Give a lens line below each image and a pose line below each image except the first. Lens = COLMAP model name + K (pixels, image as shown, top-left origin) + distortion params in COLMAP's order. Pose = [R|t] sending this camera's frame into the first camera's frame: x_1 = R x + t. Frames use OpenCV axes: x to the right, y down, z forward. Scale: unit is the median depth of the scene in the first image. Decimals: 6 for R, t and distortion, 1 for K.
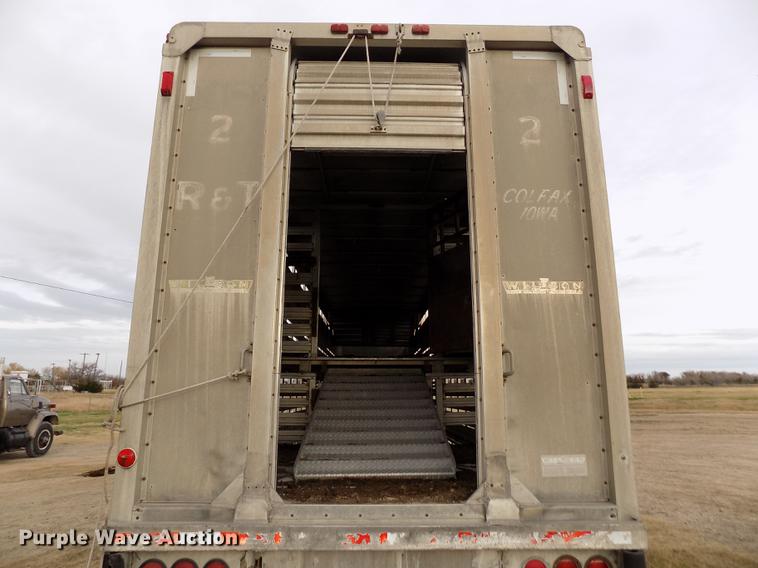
lens RADIAL K [[531.9, 0, 384.3], [0, 531.9, 284.0], [0, 0, 1]] dist [-0.052038, 0.047130]
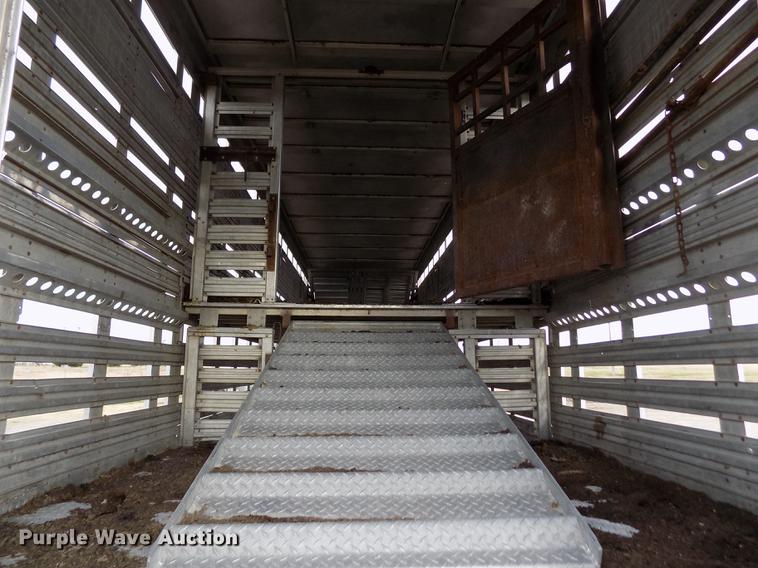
lens RADIAL K [[531.9, 0, 375.0], [0, 531.9, 280.5], [0, 0, 1]] dist [-0.052038, 0.047130]
pose [[0.999962, 0.005454, 0.006824, -0.013635], [-0.005717, 0.999222, 0.039030, 0.086228], [-0.006605, -0.039068, 0.999215, 0.377165]]
